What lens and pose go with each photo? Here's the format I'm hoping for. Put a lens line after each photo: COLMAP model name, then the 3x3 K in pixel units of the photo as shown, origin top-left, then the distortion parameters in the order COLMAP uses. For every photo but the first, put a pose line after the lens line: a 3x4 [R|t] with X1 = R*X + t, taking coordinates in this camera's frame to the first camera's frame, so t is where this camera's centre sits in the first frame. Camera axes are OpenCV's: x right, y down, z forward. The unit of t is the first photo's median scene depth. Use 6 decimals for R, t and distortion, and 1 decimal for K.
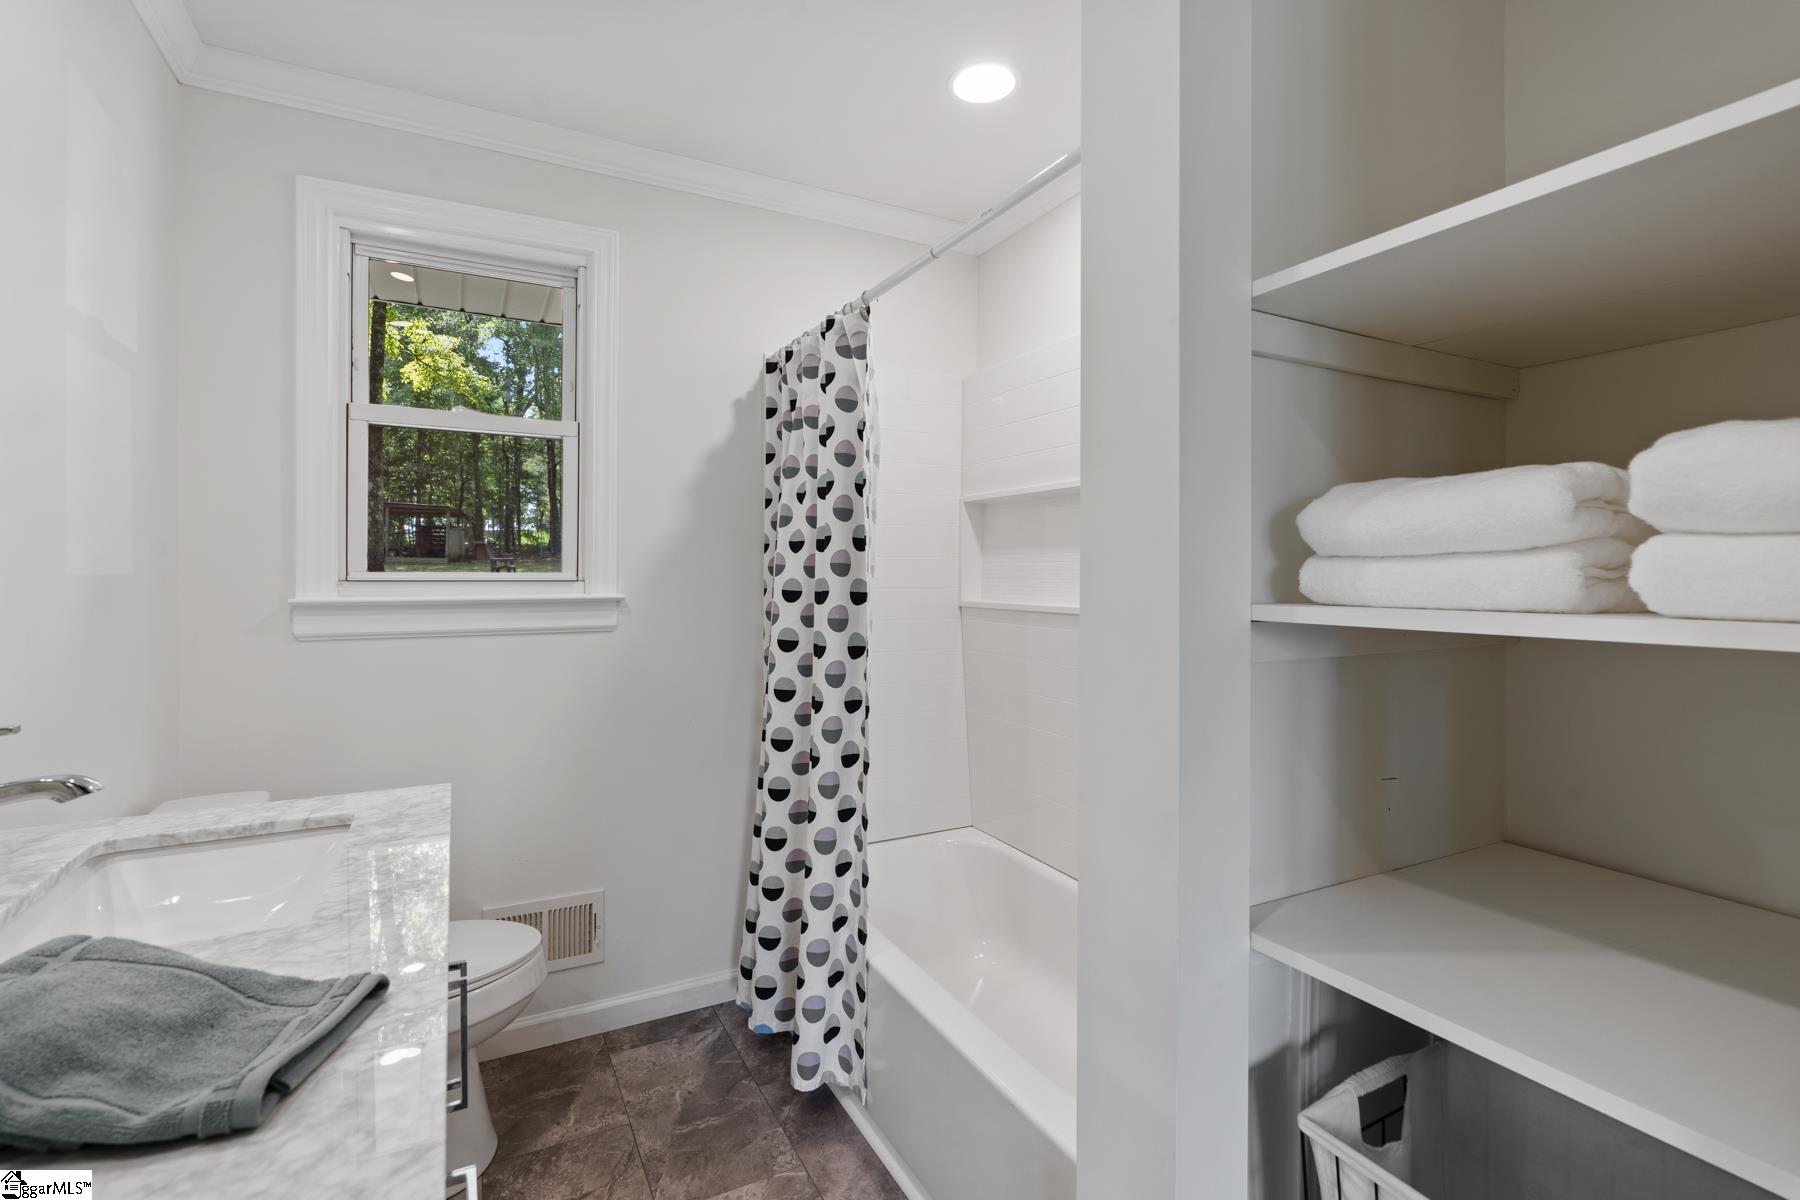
lens RADIAL K [[829.9, 0, 903.3], [0, 829.9, 578.5], [0, 0, 1]] dist [-0.005277, 0.001568]
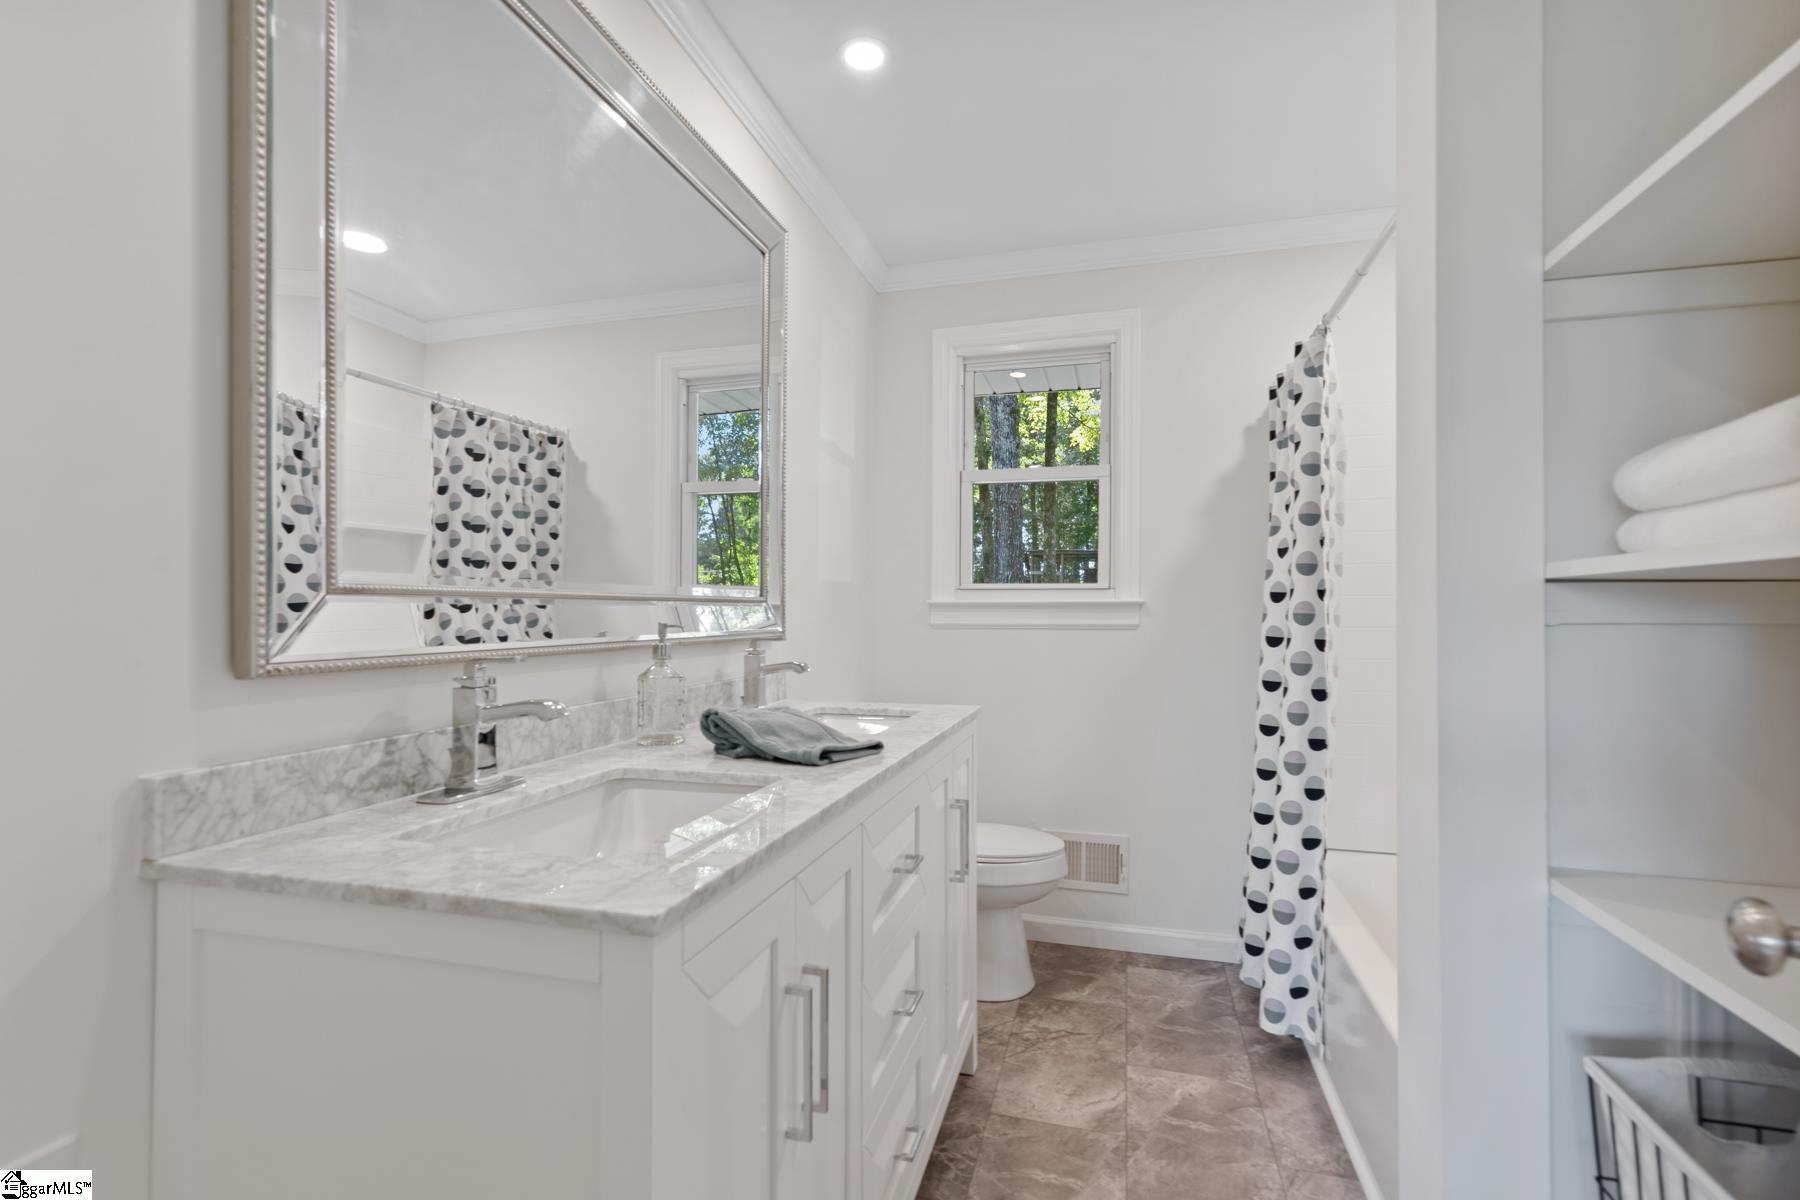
lens RADIAL K [[829.9, 0, 896.2], [0, 829.9, 596.9], [0, 0, 1]] dist [-0.005277, 0.001568]
pose [[0.723601, -0.013570, -0.690085, 0.278764], [-0.003538, 0.999721, -0.023369, 0.051662], [0.690209, 0.019351, 0.723351, -0.164747]]
